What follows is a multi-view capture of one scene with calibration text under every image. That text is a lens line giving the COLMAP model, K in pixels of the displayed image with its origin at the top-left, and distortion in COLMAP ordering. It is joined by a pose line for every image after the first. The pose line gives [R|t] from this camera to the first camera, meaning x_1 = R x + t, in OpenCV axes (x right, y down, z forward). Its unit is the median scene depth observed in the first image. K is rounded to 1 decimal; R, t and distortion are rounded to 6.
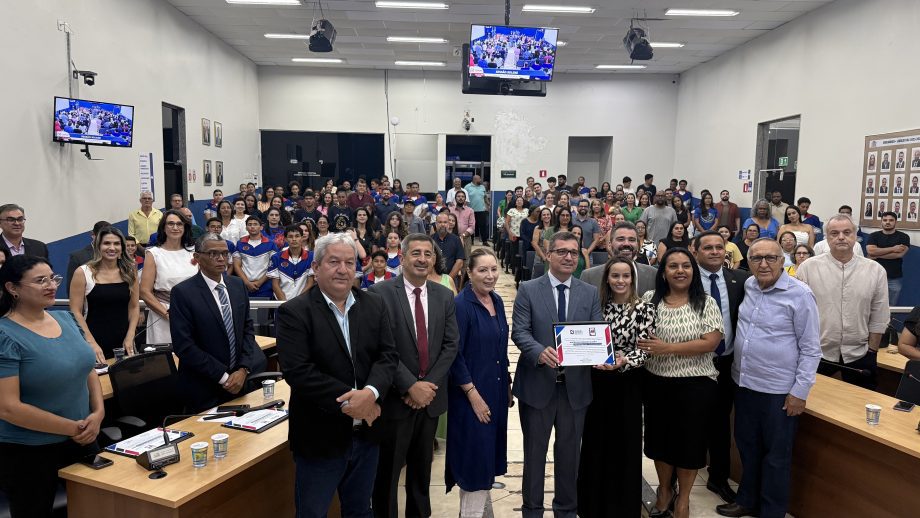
lens RADIAL K [[600.0, 0, 460.9], [0, 600.0, 258.2], [0, 0, 1]] dist [0.055577, -0.063093]
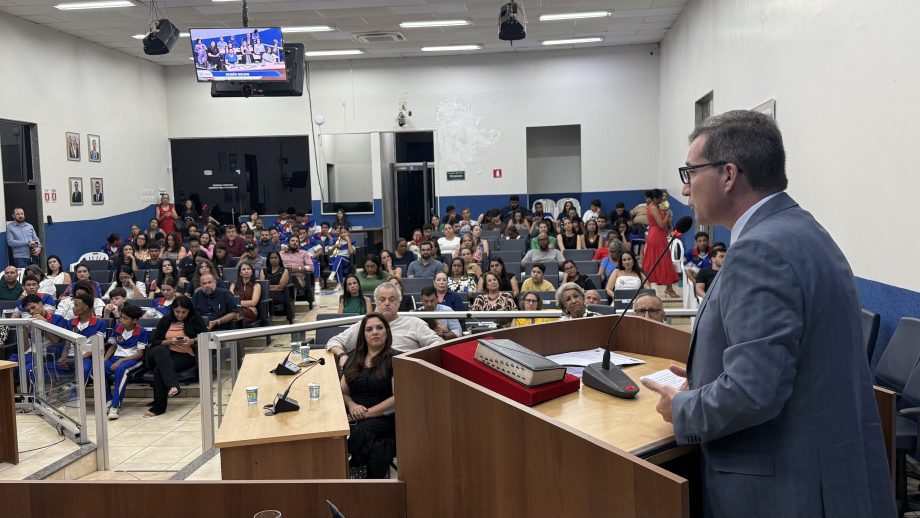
lens RADIAL K [[789.0, 0, 460.0], [0, 789.0, 257.3], [0, 0, 1]] dist [0.037206, -0.019532]
pose [[0.989744, -0.032322, -0.139145, 0.233923], [0.027019, 0.998841, -0.039834, 0.015022], [0.140272, 0.035666, 0.989470, -0.068176]]
